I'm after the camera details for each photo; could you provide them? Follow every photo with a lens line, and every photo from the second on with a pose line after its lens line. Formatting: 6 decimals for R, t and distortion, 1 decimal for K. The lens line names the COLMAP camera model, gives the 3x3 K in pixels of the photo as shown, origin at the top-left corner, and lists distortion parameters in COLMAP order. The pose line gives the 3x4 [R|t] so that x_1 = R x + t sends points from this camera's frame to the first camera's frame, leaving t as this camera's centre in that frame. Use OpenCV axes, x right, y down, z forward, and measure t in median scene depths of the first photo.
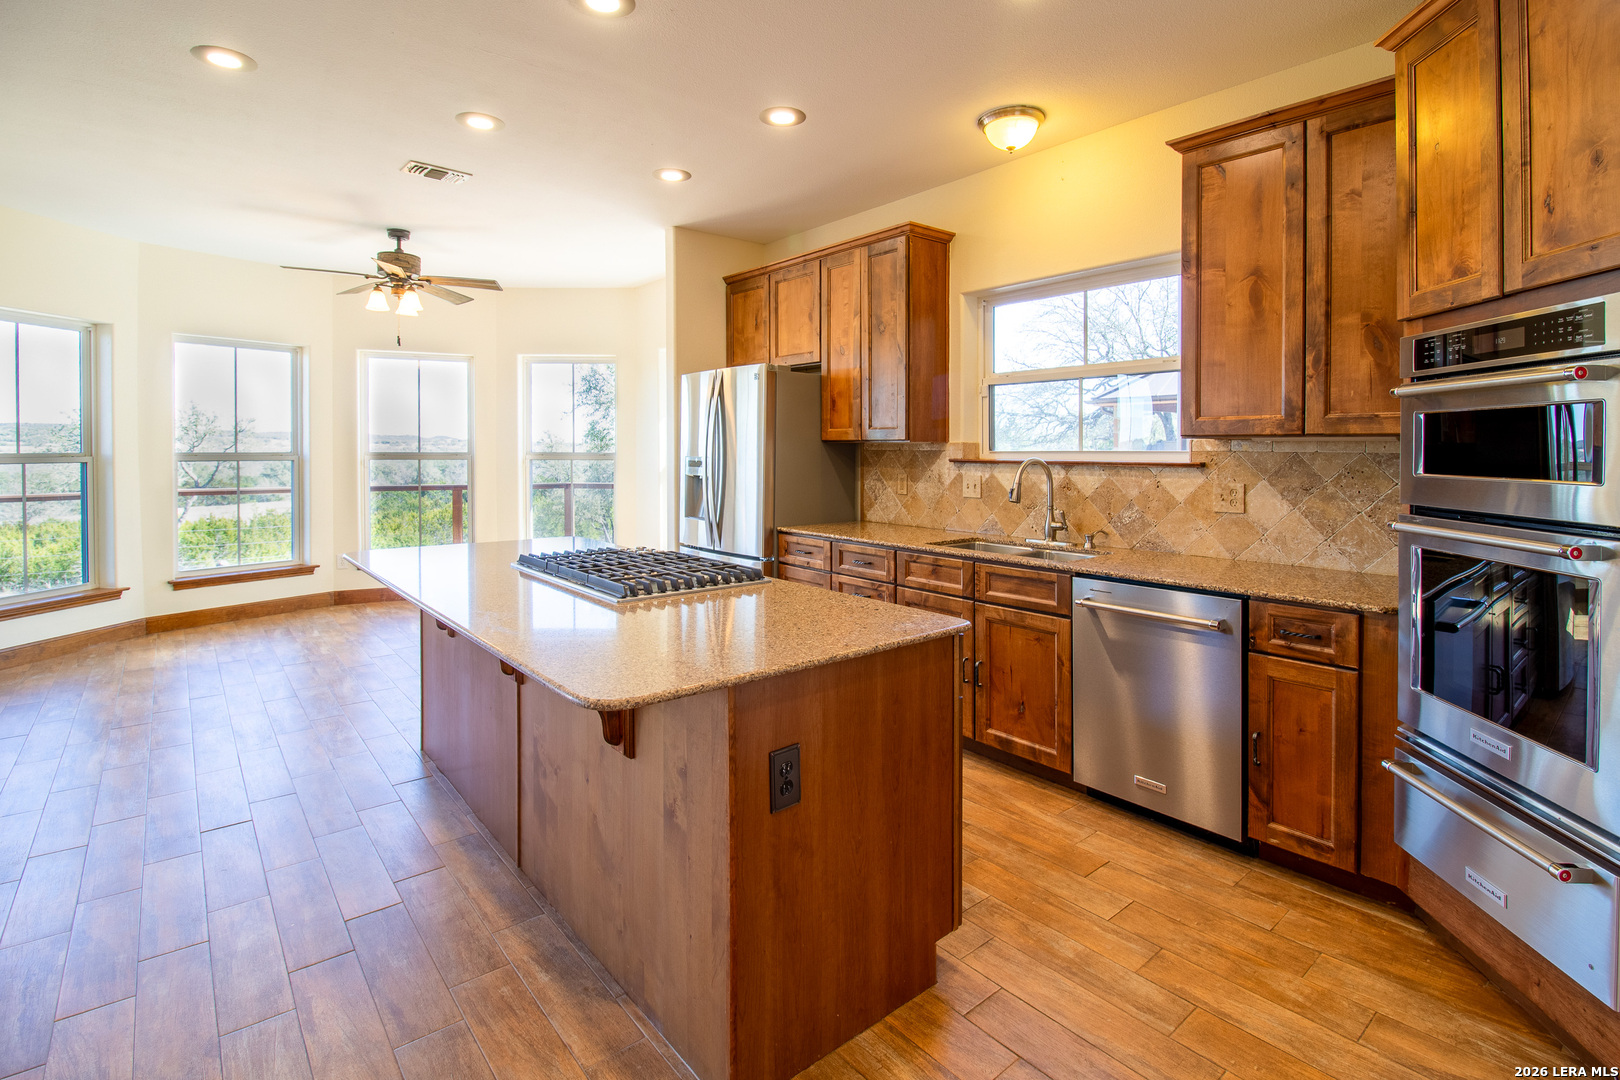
lens RADIAL K [[770.1, 0, 802.9], [0, 770.1, 457.2], [0, 0, 1]] dist [0.003189, -0.009858]
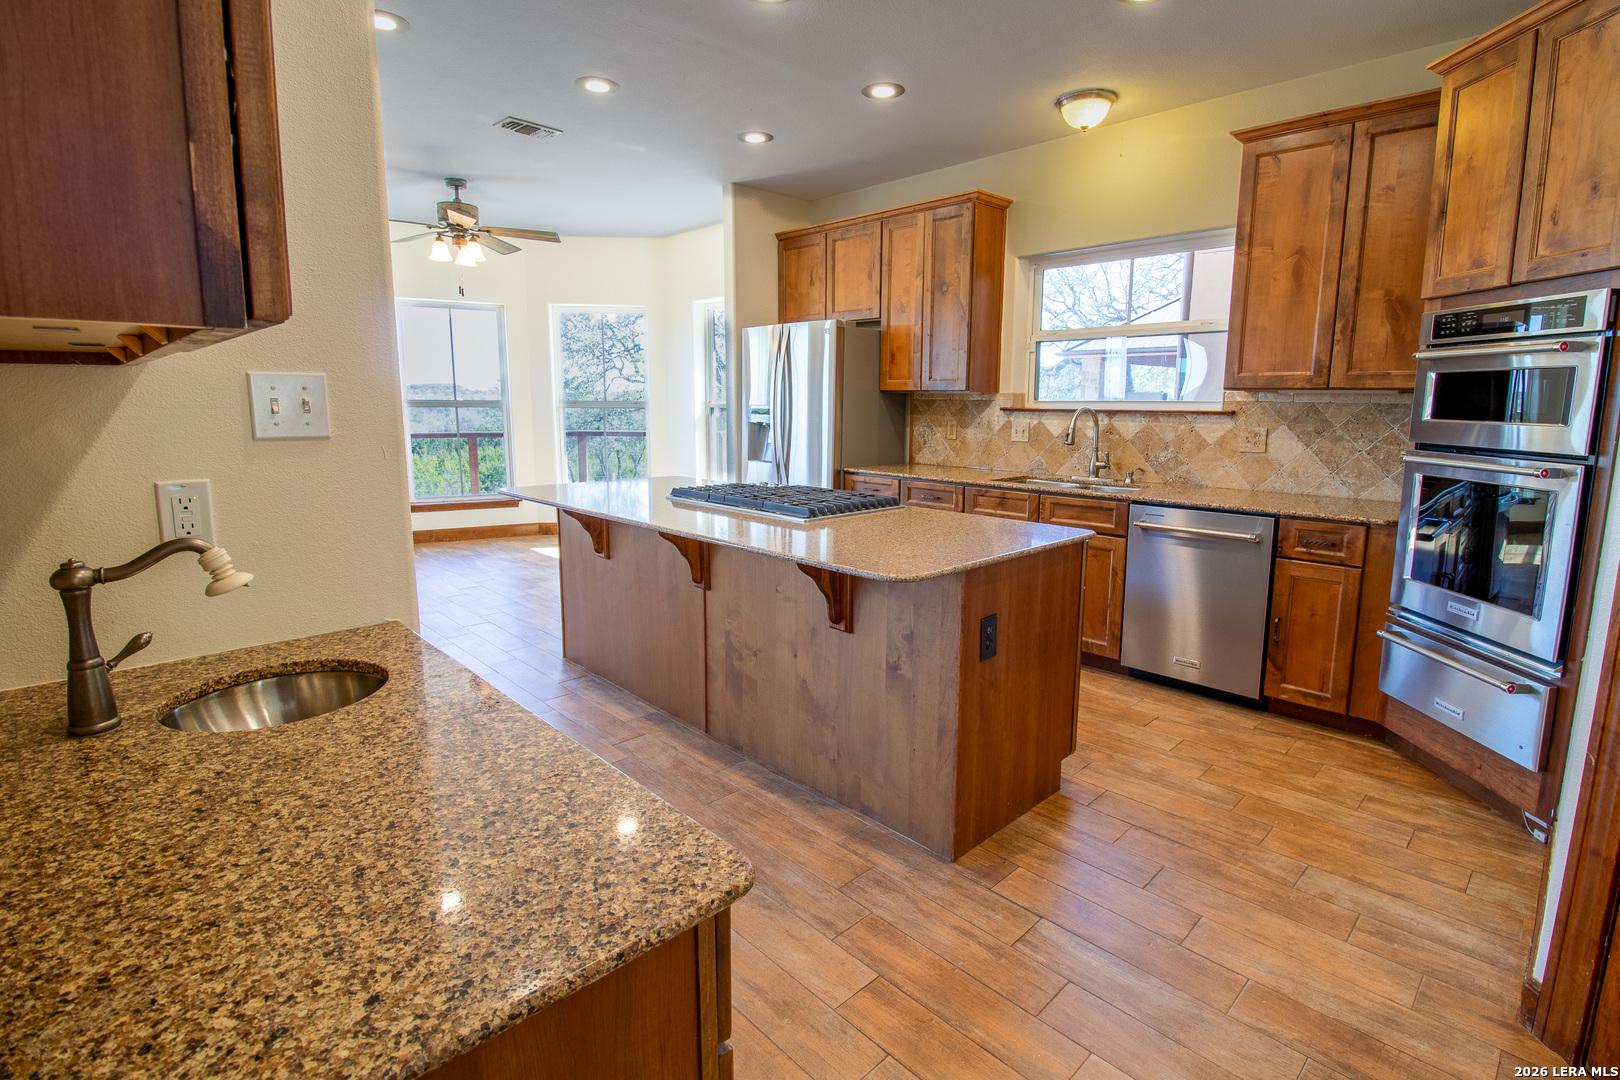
lens RADIAL K [[766.9, 0, 810.2], [0, 766.9, 512.6], [0, 0, 1]] dist [0.002546, -0.008177]
pose [[0.997440, -0.006393, 0.071222, -0.279019], [-0.003385, 0.990659, 0.136322, 0.004099], [-0.071428, -0.136214, 0.988101, -0.197308]]
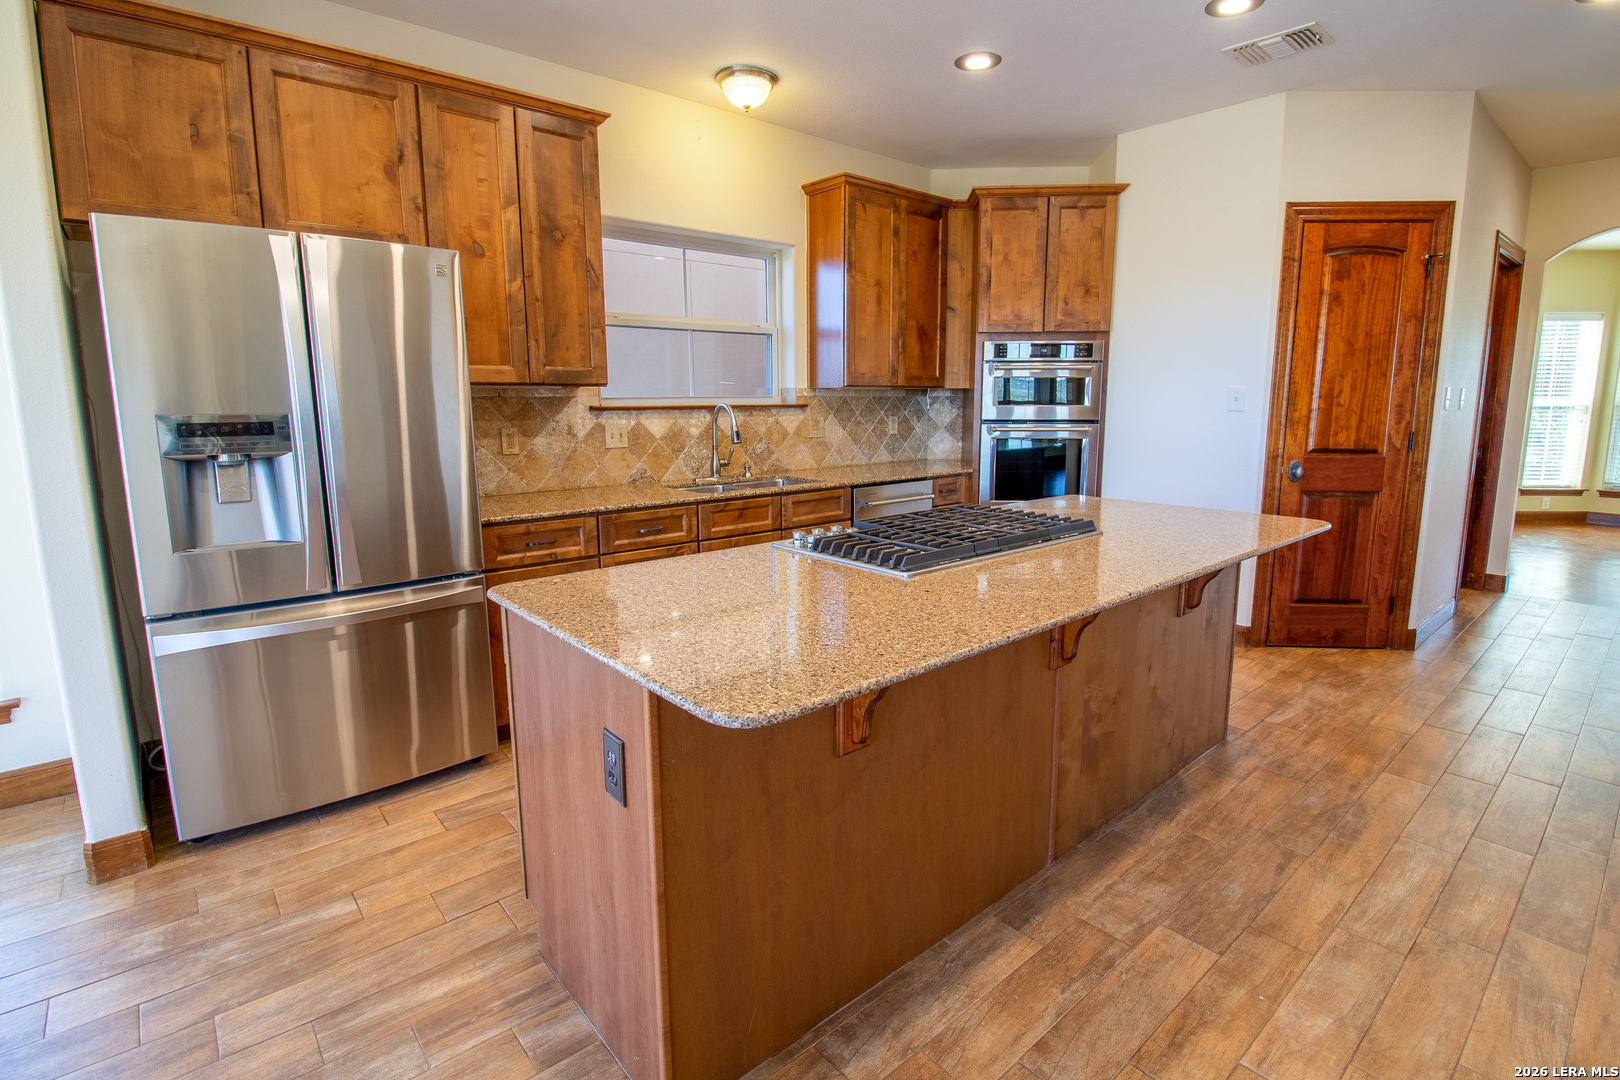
lens RADIAL K [[783.5, 0, 807.9], [0, 783.5, 520.5], [0, 0, 1]] dist [0.000609, -0.011943]
pose [[-0.026196, -0.158769, 0.986968, -1.170547], [0.014043, 0.987151, 0.159172, -0.013421], [-0.999558, 0.018029, -0.023630, 1.263275]]
